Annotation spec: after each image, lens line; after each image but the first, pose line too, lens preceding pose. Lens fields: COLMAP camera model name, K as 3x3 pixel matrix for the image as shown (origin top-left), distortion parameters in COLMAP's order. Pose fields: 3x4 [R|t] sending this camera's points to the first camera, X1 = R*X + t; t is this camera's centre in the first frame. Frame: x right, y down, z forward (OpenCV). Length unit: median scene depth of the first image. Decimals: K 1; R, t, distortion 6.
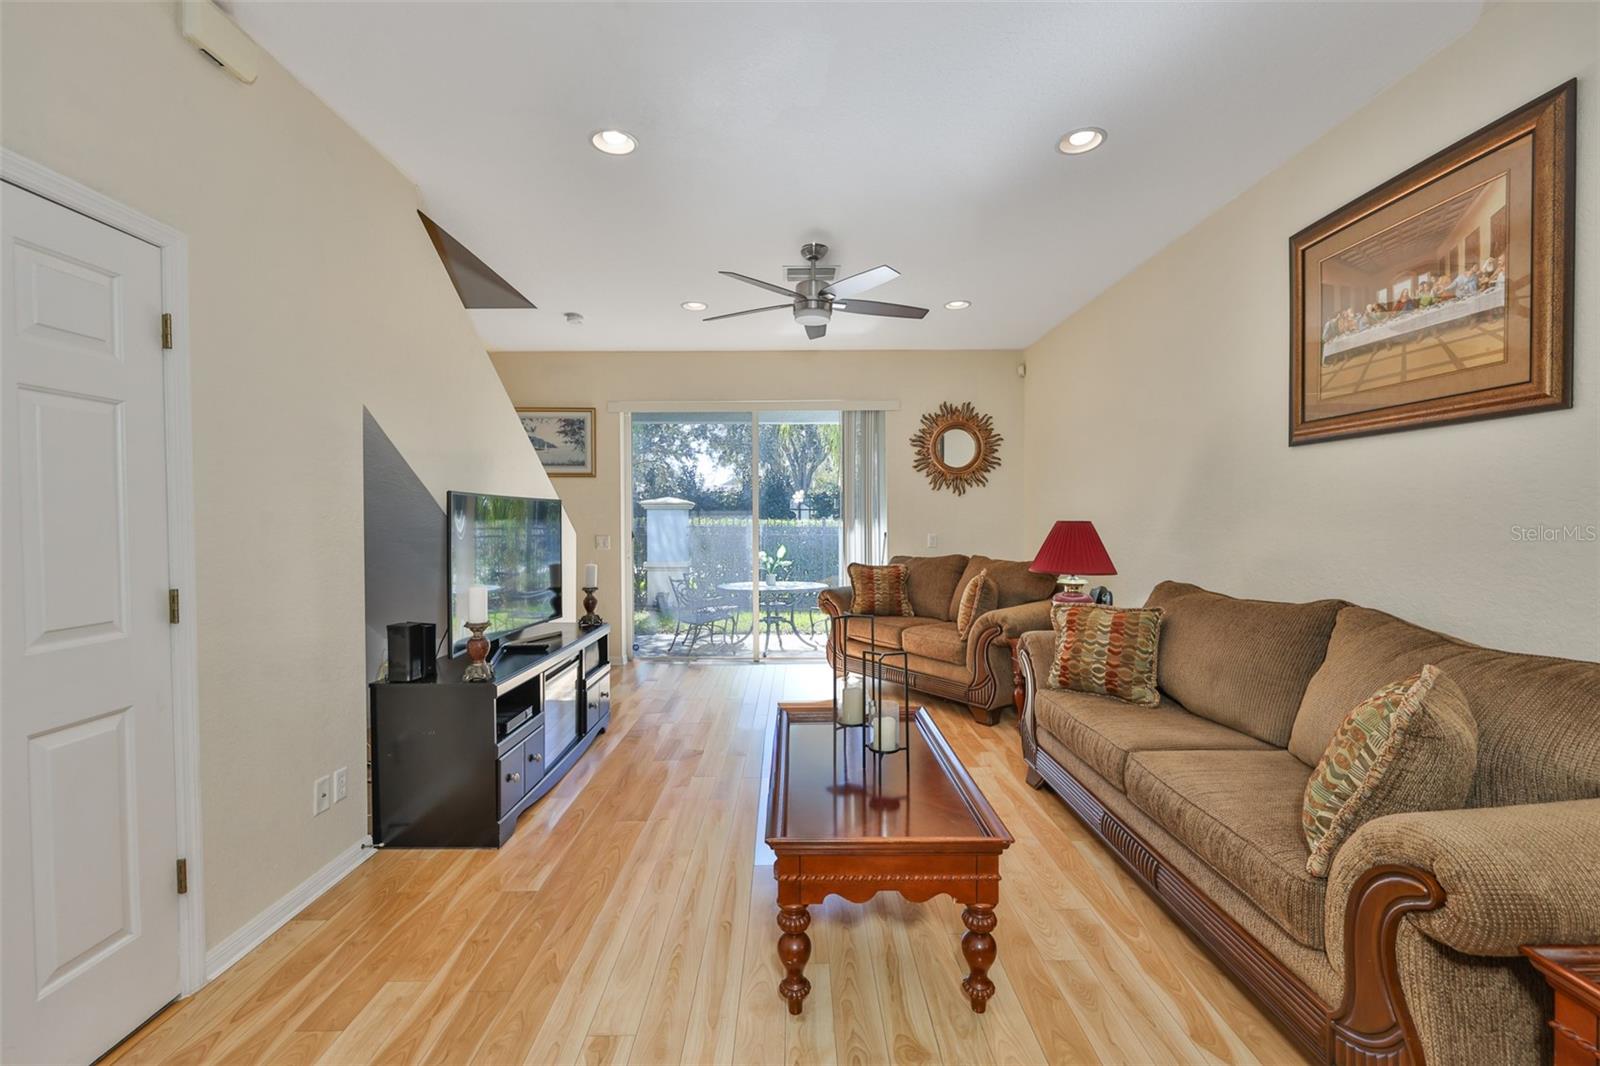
lens RADIAL K [[668.8, 0, 800.0], [0, 668.8, 533.0], [0, 0, 1]] dist [-0.000879, 0.000202]
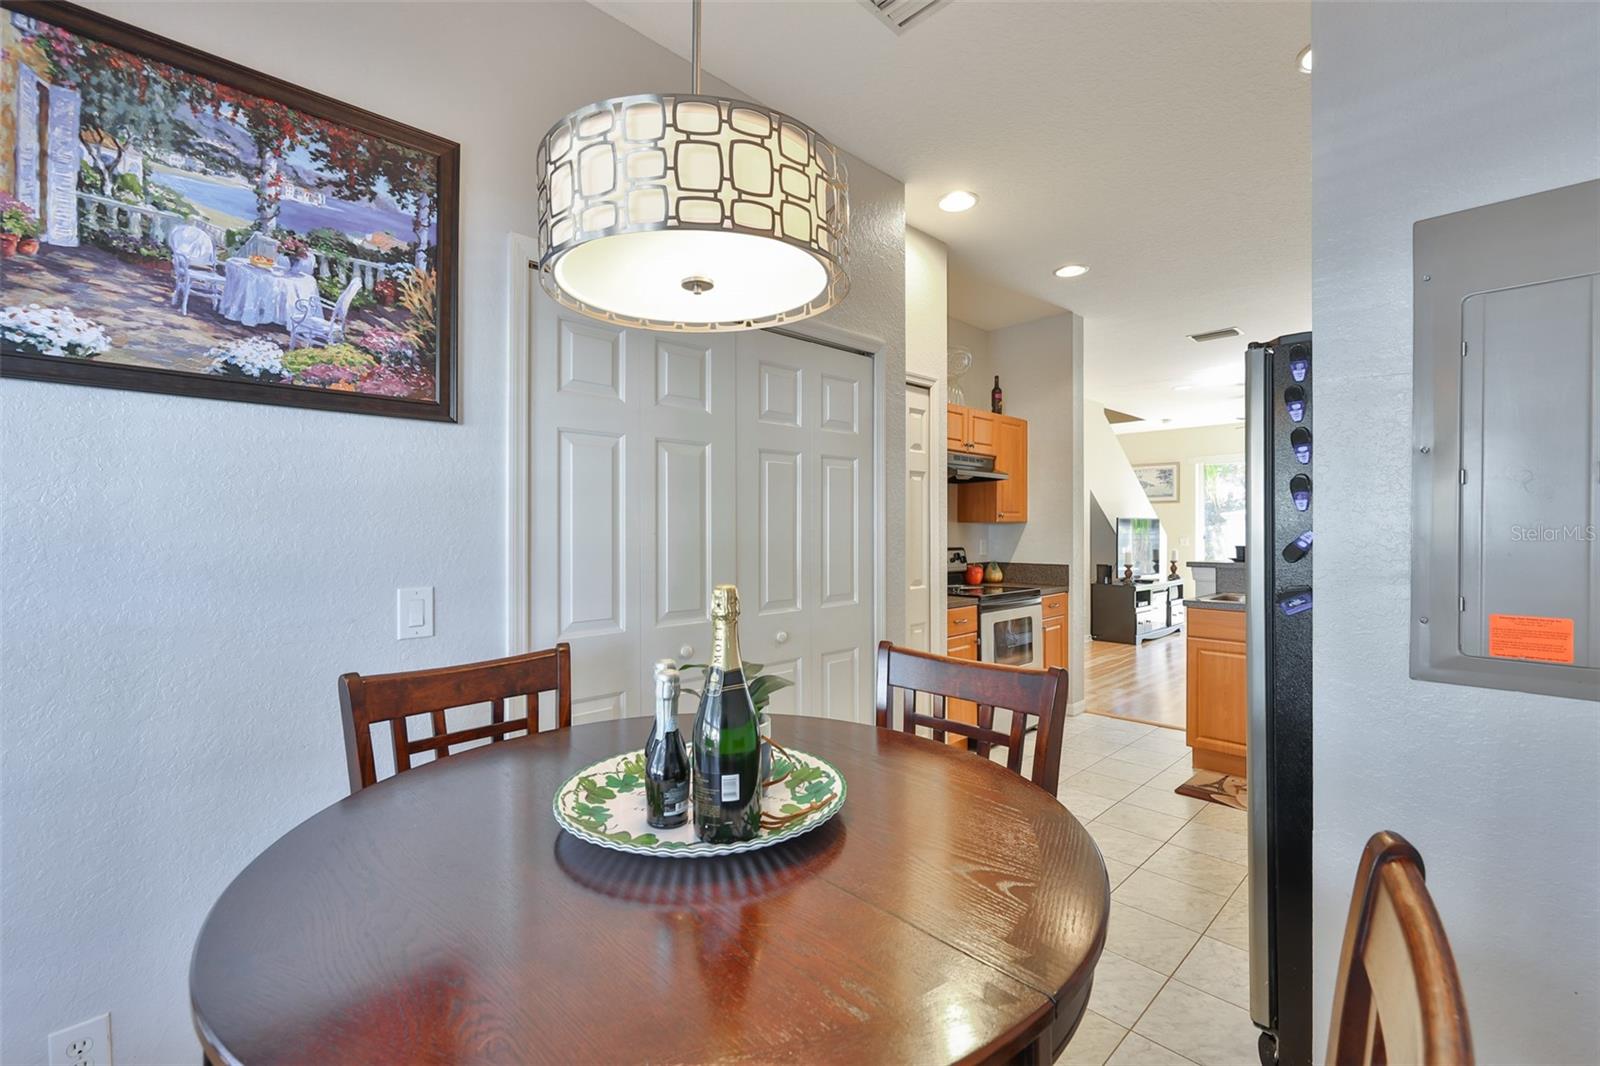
lens RADIAL K [[668.8, 0, 800.0], [0, 668.8, 533.0], [0, 0, 1]] dist [-0.000879, 0.000202]
pose [[0.679991, 0.006163, -0.733195, 0.284888], [-0.014331, 0.999885, -0.004886, 0.015758], [0.733081, 0.013830, 0.680001, -0.861287]]
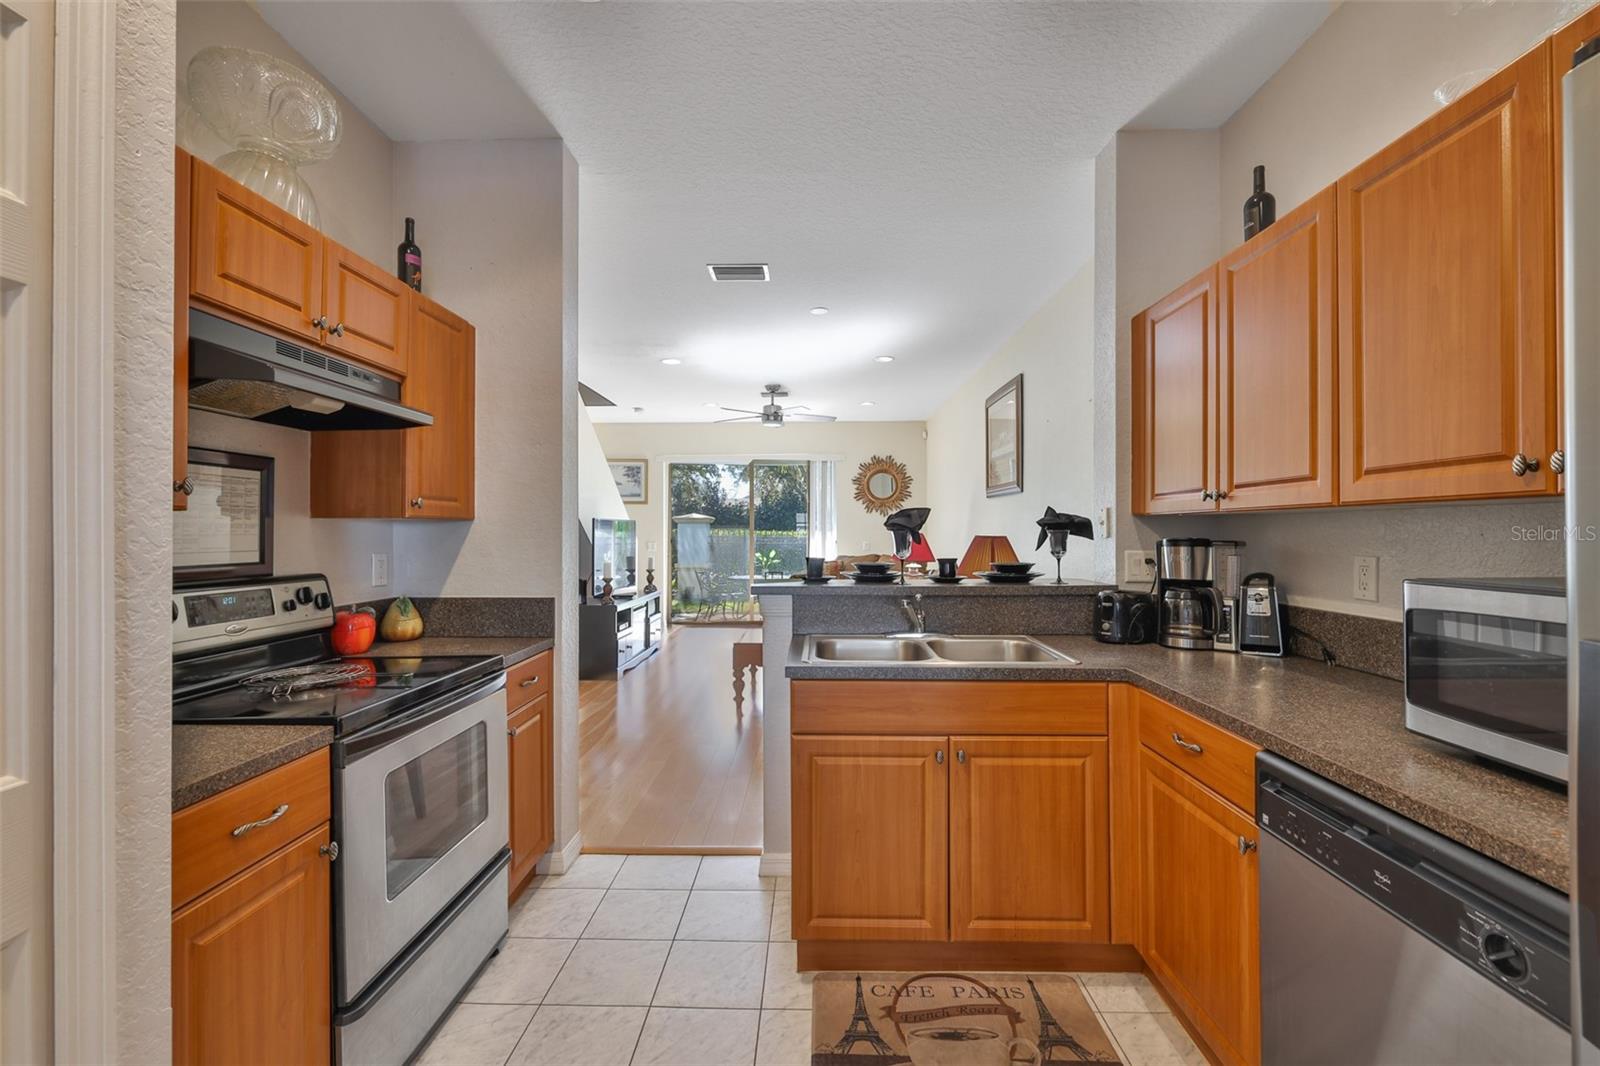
lens RADIAL K [[668.8, 0, 800.0], [0, 668.8, 533.0], [0, 0, 1]] dist [-0.000879, 0.000202]
pose [[0.999352, 0.004427, -0.035724, 0.101932], [-0.005083, 0.999820, -0.018278, 0.010350], [0.035637, 0.018447, 0.999195, -0.529435]]
